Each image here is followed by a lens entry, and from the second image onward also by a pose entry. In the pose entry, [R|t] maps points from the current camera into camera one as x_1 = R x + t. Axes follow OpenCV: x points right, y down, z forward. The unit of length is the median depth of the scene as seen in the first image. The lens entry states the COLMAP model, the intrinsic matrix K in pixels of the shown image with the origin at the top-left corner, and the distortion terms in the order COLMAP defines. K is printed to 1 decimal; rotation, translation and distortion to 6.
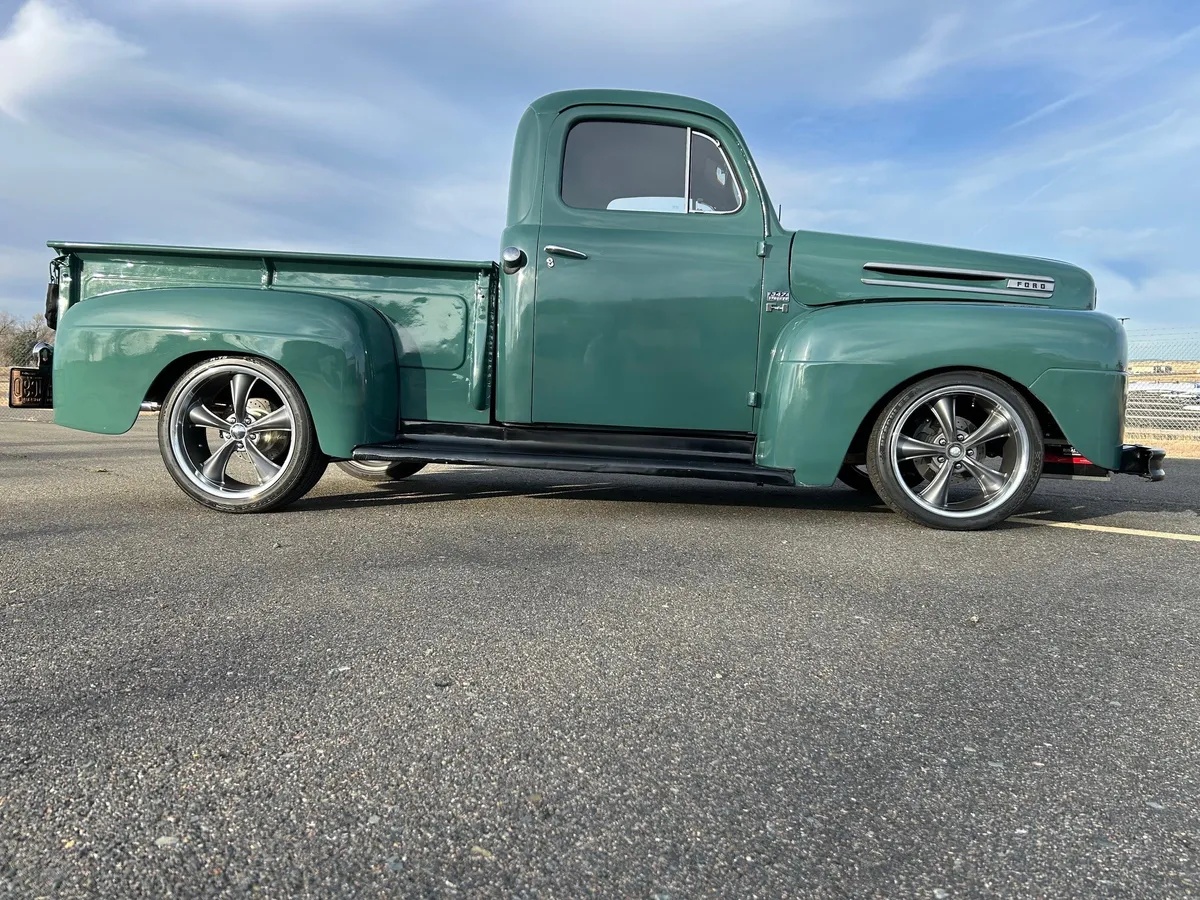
lens RADIAL K [[905.8, 0, 600.0], [0, 905.8, 450.0], [0, 0, 1]] dist [0.020266, -0.005262]
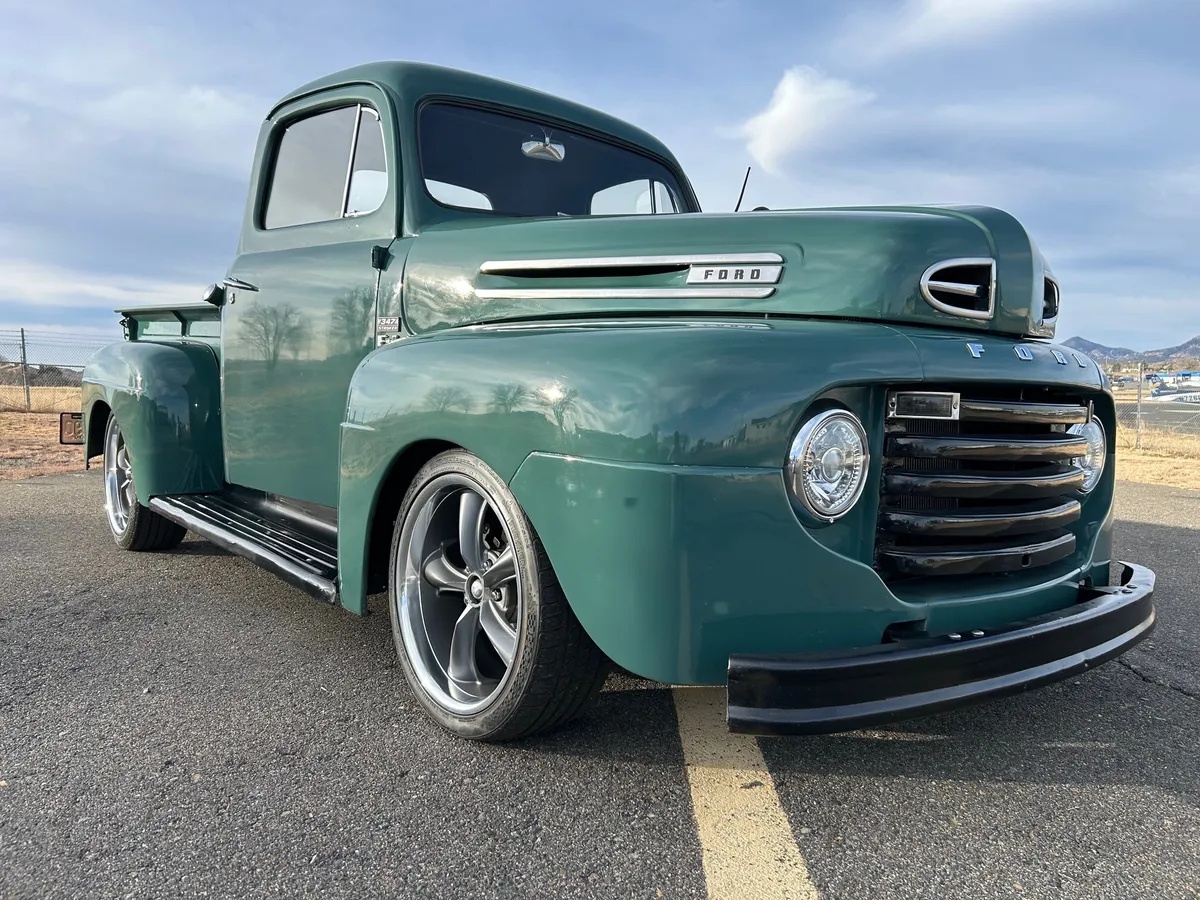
lens RADIAL K [[905.8, 0, 600.0], [0, 905.8, 450.0], [0, 0, 1]] dist [0.020266, -0.005262]
pose [[0.730511, 0.041410, -0.681644, 0.761092], [-0.047867, 0.998810, 0.009380, -0.086494], [0.681221, 0.025776, 0.731624, 0.590942]]
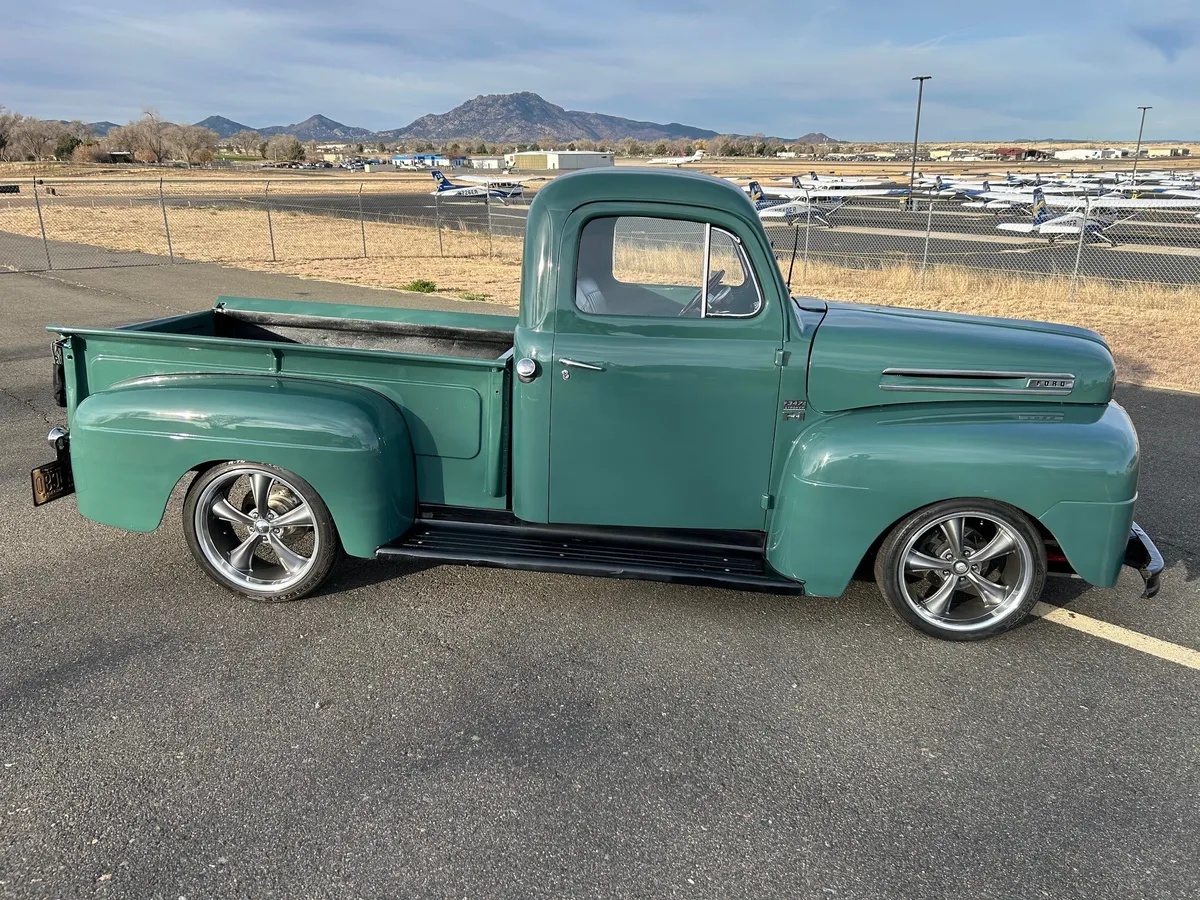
lens RADIAL K [[905.8, 0, 600.0], [0, 905.8, 450.0], [0, 0, 1]] dist [0.020266, -0.005262]
pose [[0.999969, -0.007487, 0.002300, -0.019385], [0.006787, 0.974909, 0.222499, -0.333378], [-0.003908, -0.222476, 0.974930, 0.020631]]
